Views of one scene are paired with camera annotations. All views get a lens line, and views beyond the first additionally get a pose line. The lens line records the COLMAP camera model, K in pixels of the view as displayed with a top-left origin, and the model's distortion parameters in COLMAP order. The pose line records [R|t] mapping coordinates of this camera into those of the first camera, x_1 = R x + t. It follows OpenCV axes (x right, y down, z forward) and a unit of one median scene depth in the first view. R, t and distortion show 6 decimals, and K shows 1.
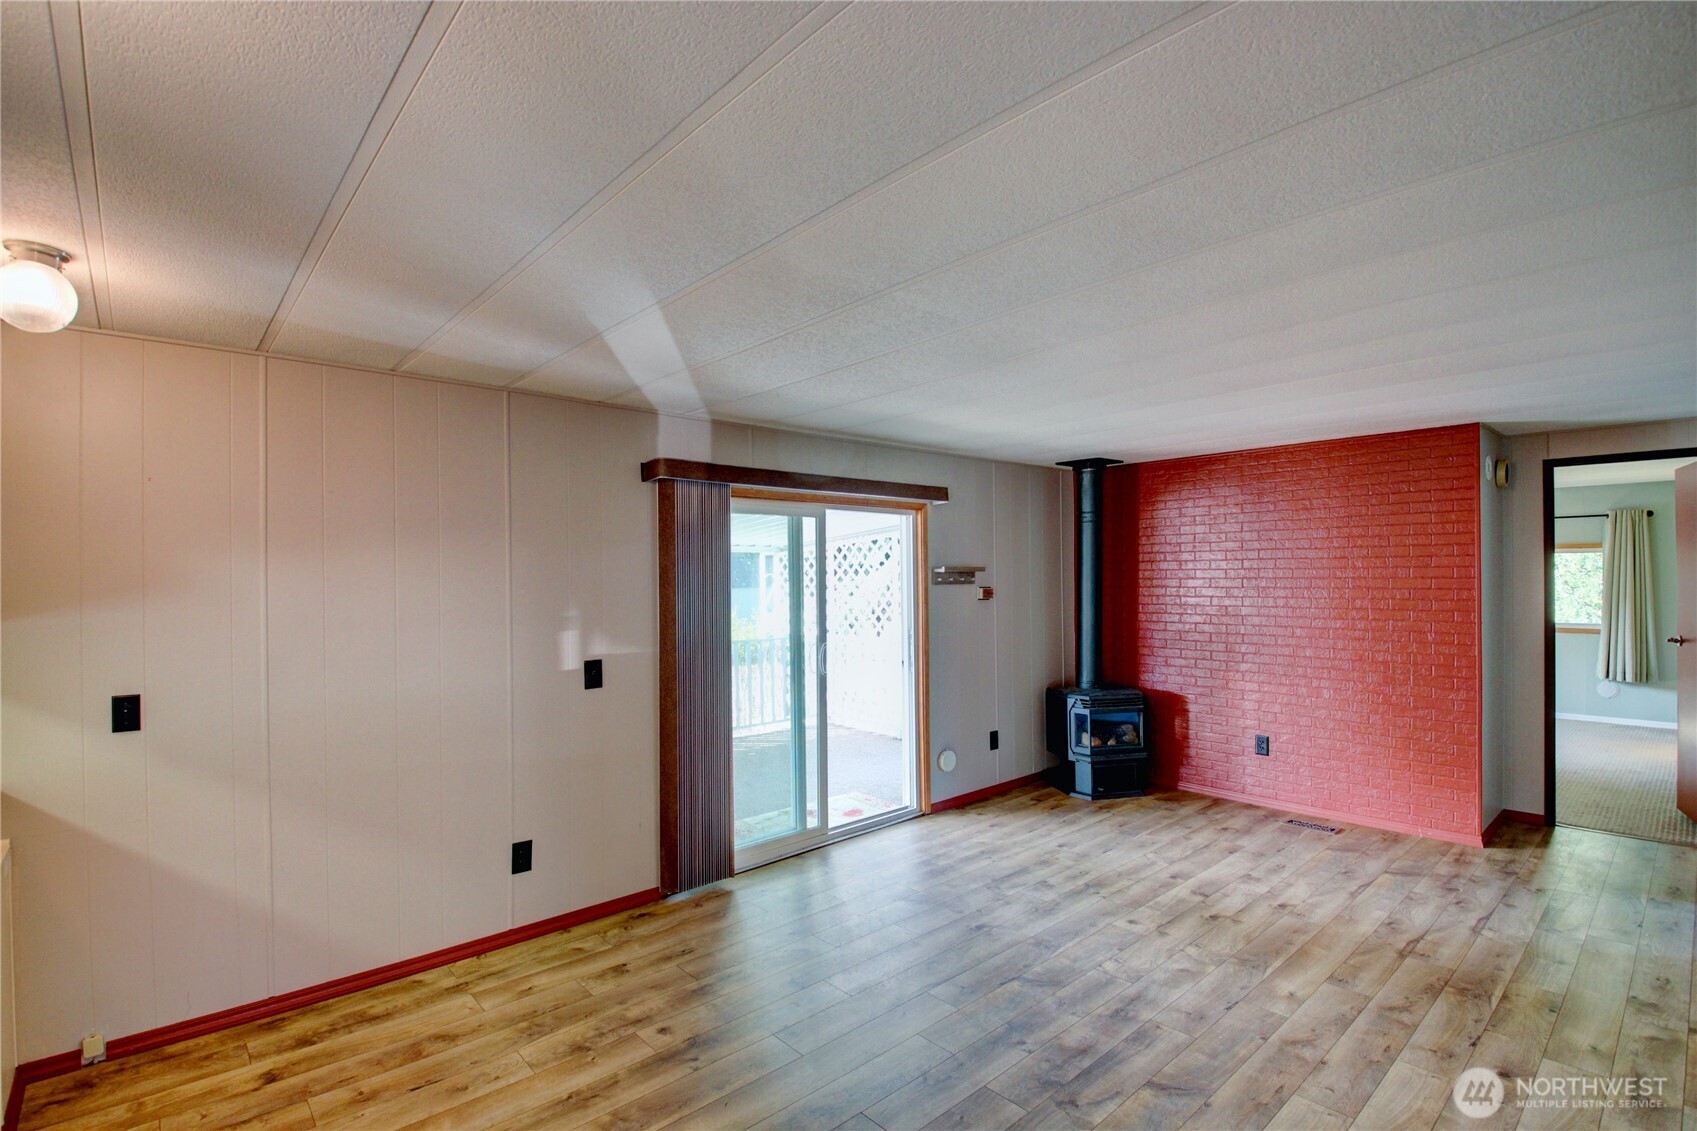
lens RADIAL K [[795.2, 0, 836.6], [0, 795.2, 575.9], [0, 0, 1]] dist [0.002028, -0.019880]
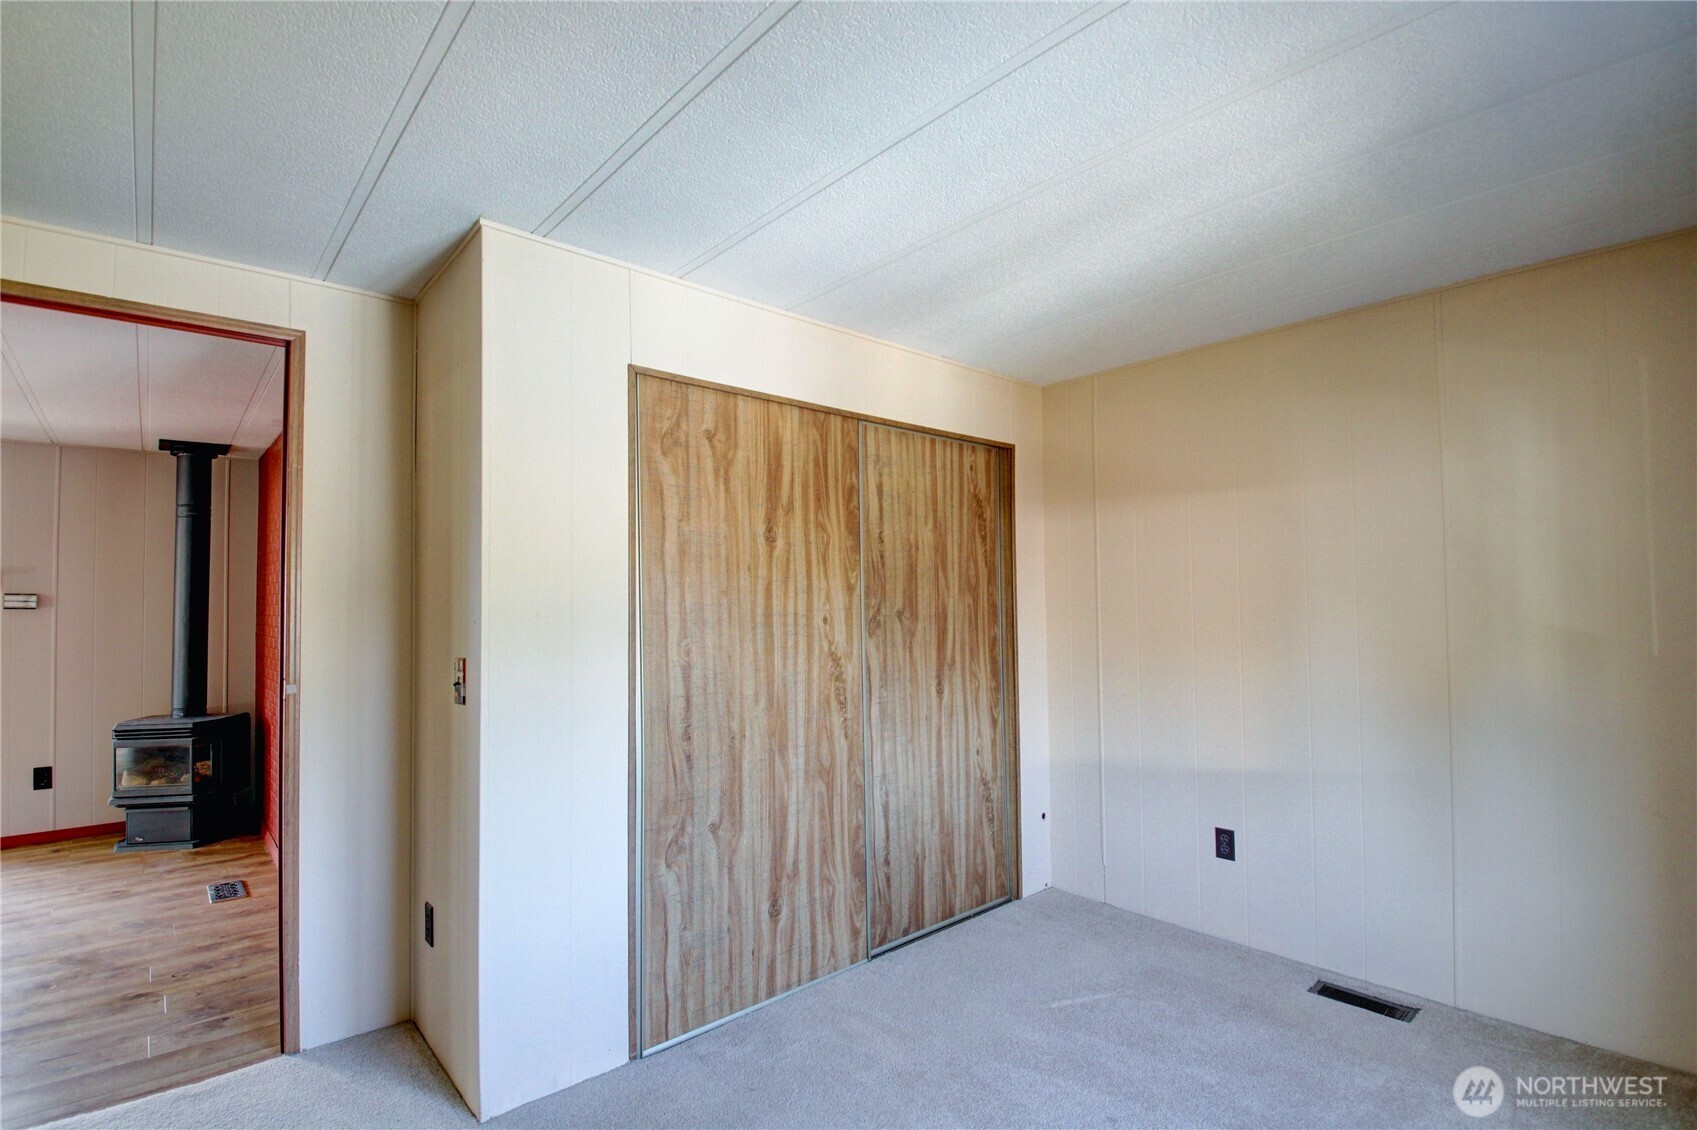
lens RADIAL K [[795.2, 0, 836.6], [0, 795.2, 575.4], [0, 0, 1]] dist [0.002028, -0.019880]
pose [[0.999990, -0.004067, 0.001690, 1.402324], [0.004128, 0.999275, -0.037856, 0.040384], [-0.001535, 0.037863, 0.999282, 0.241280]]
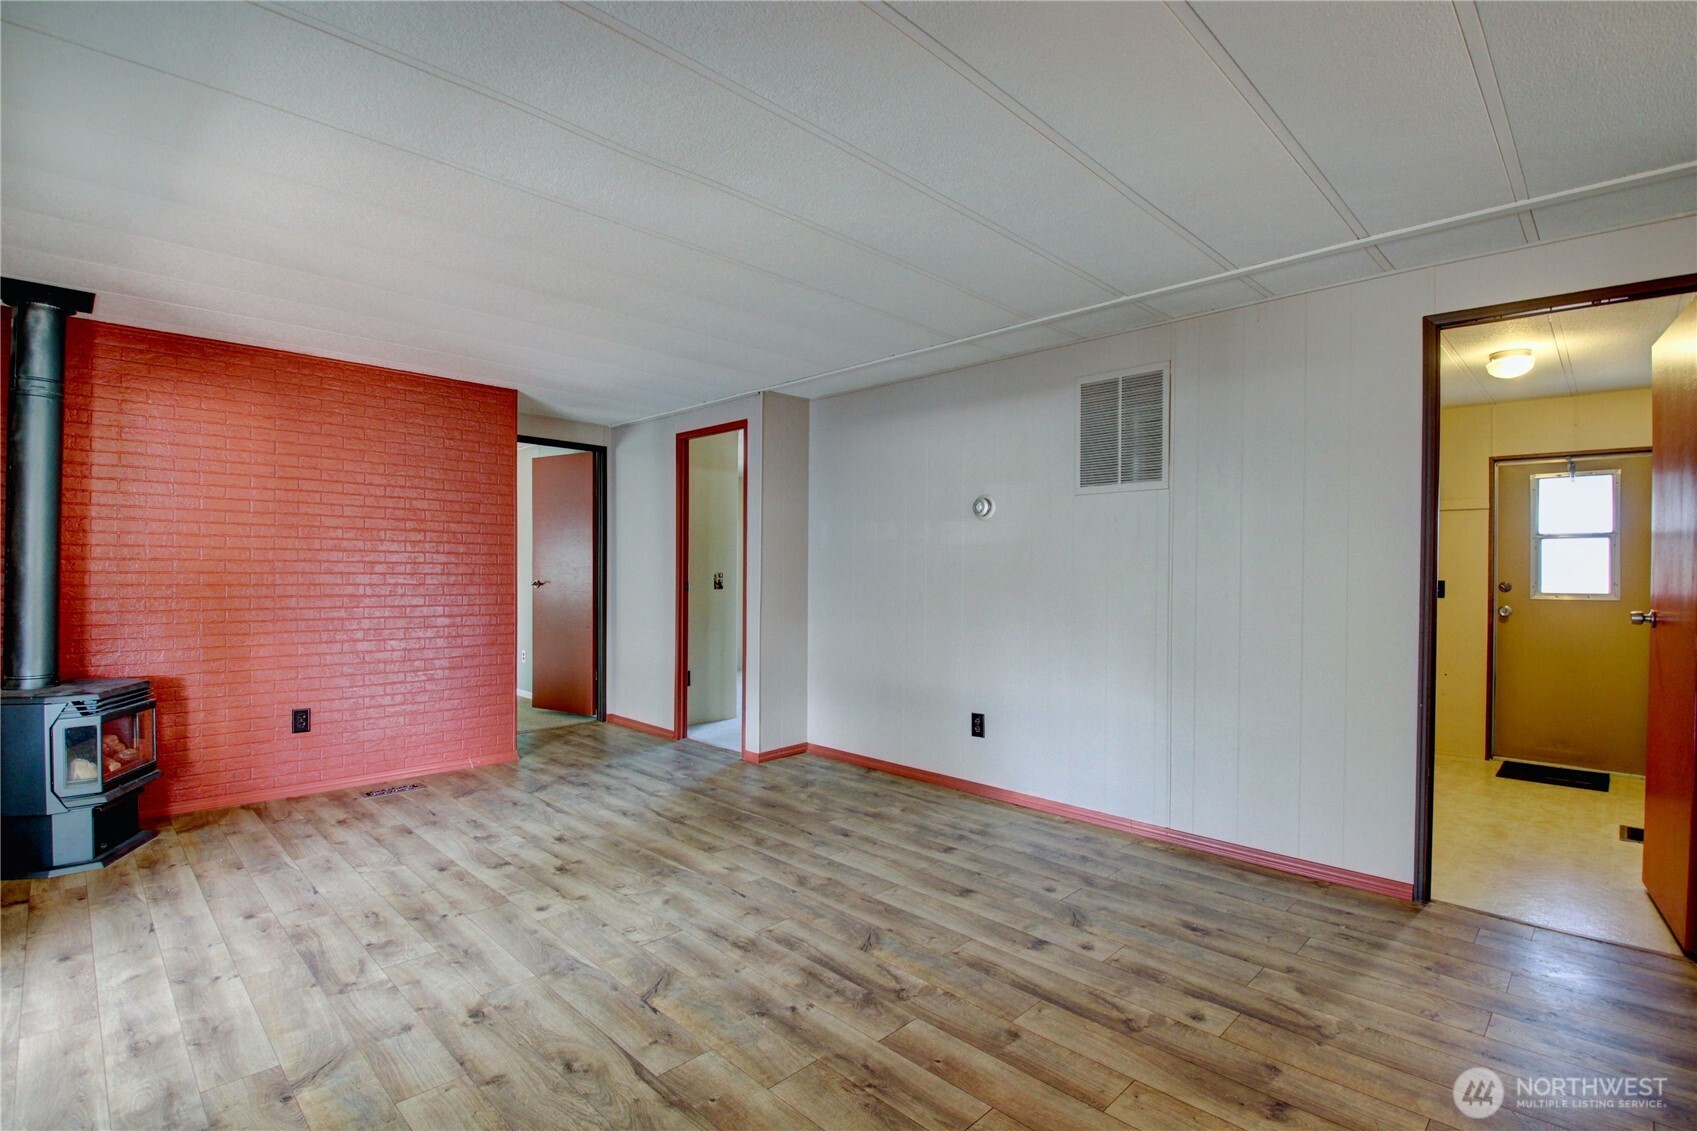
lens RADIAL K [[795.2, 0, 836.6], [0, 795.2, 575.9], [0, 0, 1]] dist [0.002028, -0.019880]
pose [[-0.067874, 0.004641, 0.997683, -0.392510], [-0.005461, 0.999972, -0.005023, 0.084852], [-0.997679, -0.005789, -0.067846, 0.649805]]
